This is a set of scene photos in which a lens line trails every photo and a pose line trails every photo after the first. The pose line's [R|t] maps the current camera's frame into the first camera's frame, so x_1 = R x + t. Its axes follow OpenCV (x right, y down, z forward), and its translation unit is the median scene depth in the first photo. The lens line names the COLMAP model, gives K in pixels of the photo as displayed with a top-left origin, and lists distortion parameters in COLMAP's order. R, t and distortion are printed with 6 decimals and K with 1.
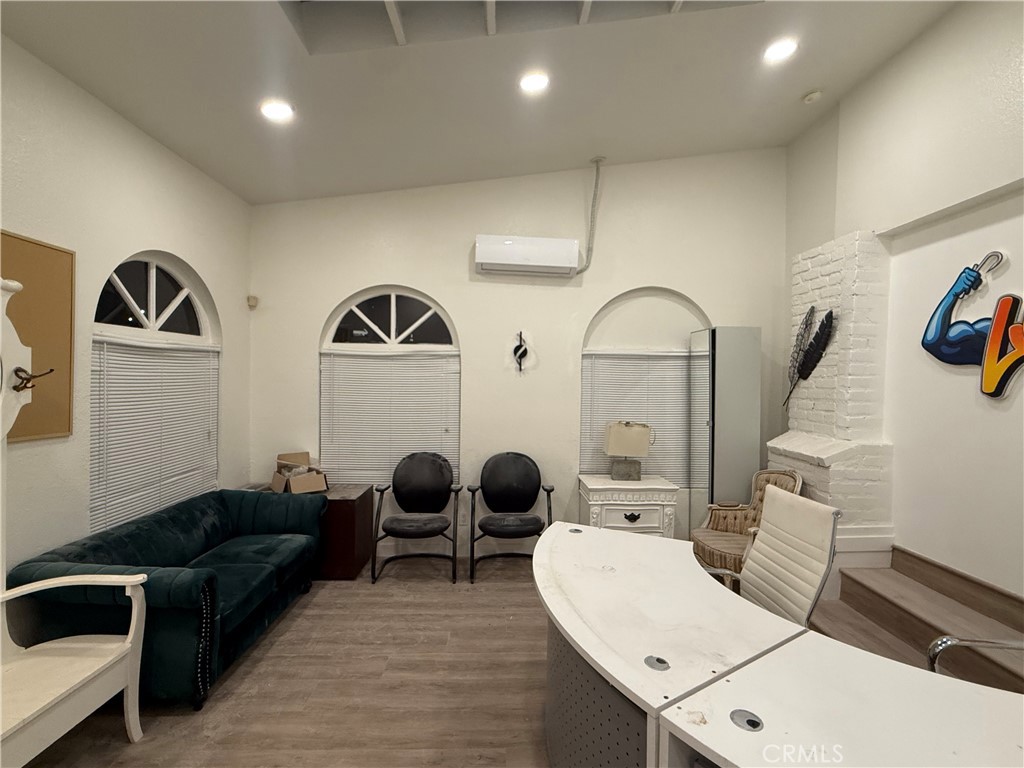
lens RADIAL K [[471.3, 0, 514.0], [0, 471.3, 385.6], [0, 0, 1]] dist [-0.000737, -0.000048]
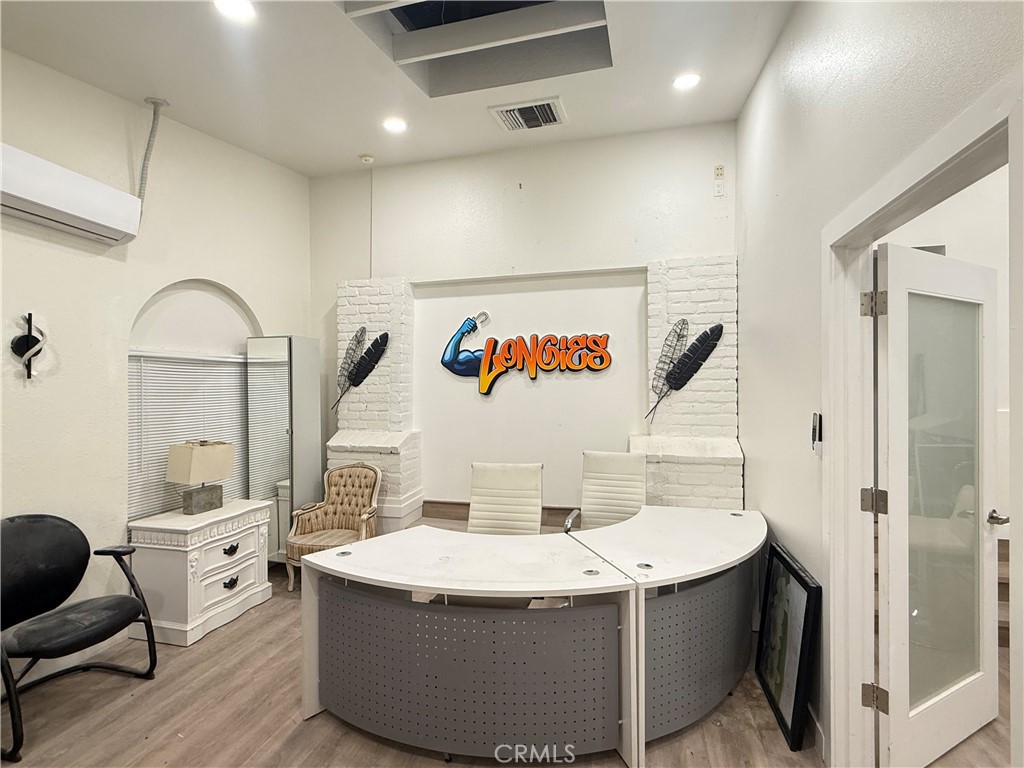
lens RADIAL K [[471.3, 0, 509.2], [0, 471.3, 384.5], [0, 0, 1]] dist [-0.000737, -0.000048]
pose [[0.308683, -0.009451, 0.951118, -0.415799], [0.021756, 0.999759, 0.002874, -0.012791], [-0.950916, 0.019806, 0.308814, 0.256628]]
